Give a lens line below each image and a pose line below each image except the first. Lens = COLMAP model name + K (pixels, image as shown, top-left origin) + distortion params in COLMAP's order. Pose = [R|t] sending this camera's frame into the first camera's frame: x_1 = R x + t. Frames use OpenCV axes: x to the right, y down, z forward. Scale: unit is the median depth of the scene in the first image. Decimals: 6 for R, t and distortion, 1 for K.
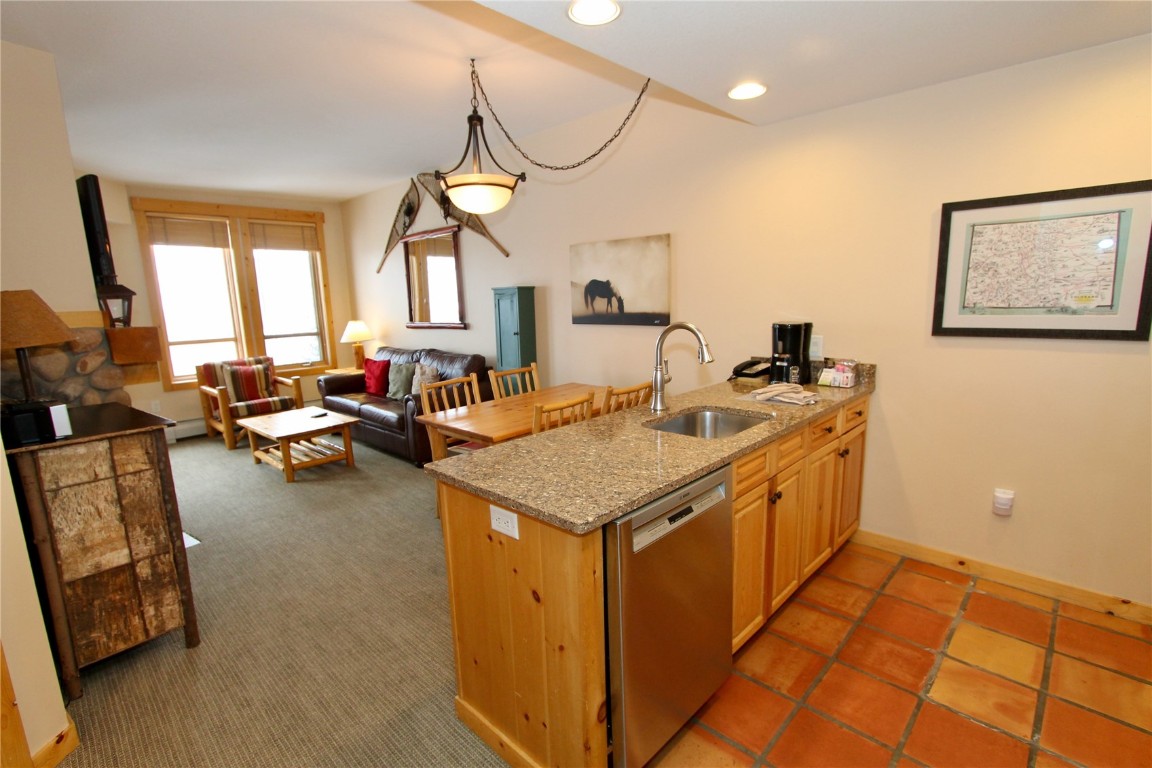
lens RADIAL K [[538.1, 0, 576.8], [0, 538.1, 399.5], [0, 0, 1]] dist [-0.013997, 0.000779]
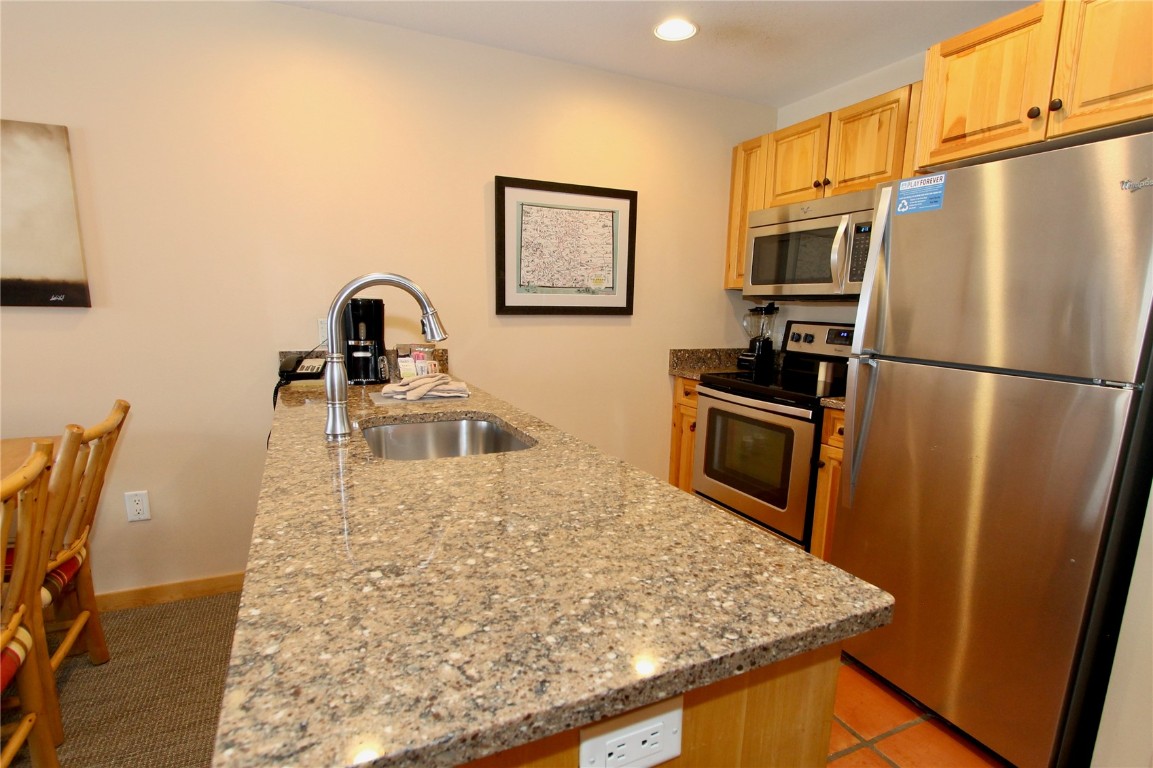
lens RADIAL K [[580.7, 0, 572.0], [0, 580.7, 415.0], [0, 0, 1]] dist [-0.014702, 0.000223]
pose [[0.353411, -0.140481, 0.924860, -0.294472], [0.150022, 0.984375, 0.092194, -0.018615], [-0.923360, 0.106167, 0.368964, 0.539350]]
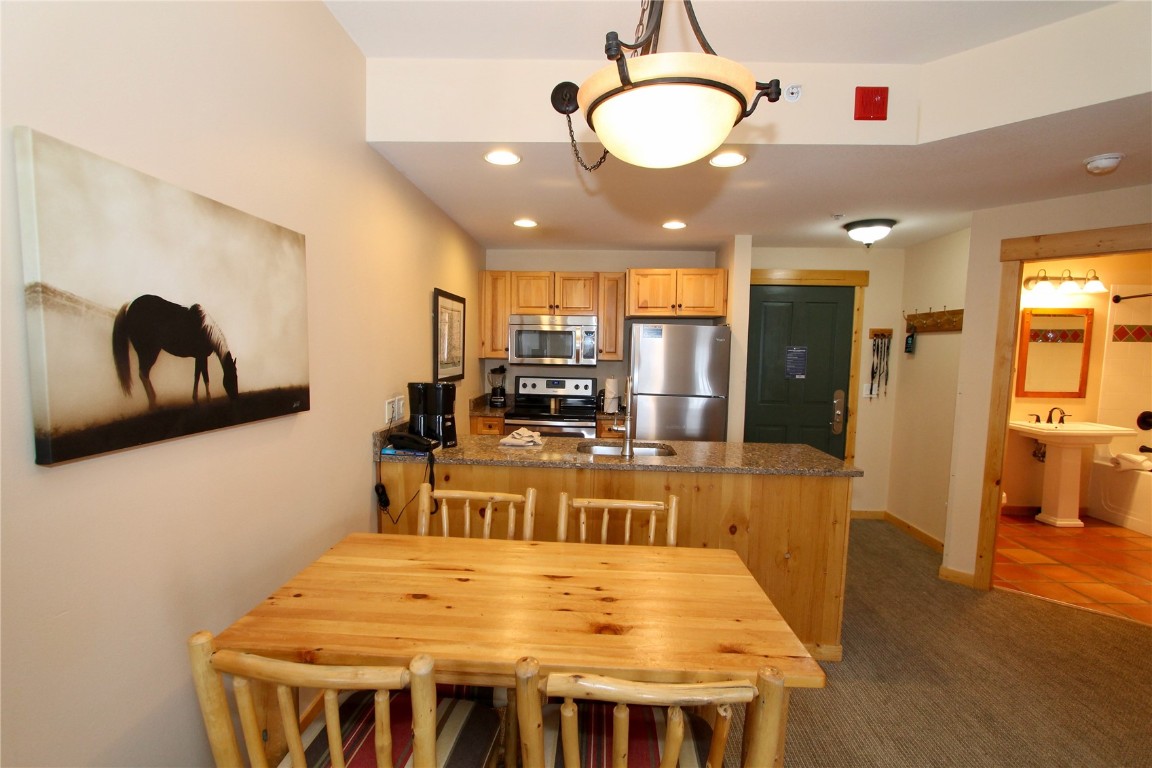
lens RADIAL K [[538.1, 0, 576.8], [0, 538.1, 399.5], [0, 0, 1]] dist [-0.013997, 0.000779]
pose [[-0.665819, -0.054346, 0.744132, -0.574575], [0.141625, 0.970006, 0.197563, -0.313260], [-0.732549, 0.236929, -0.638151, 1.681114]]
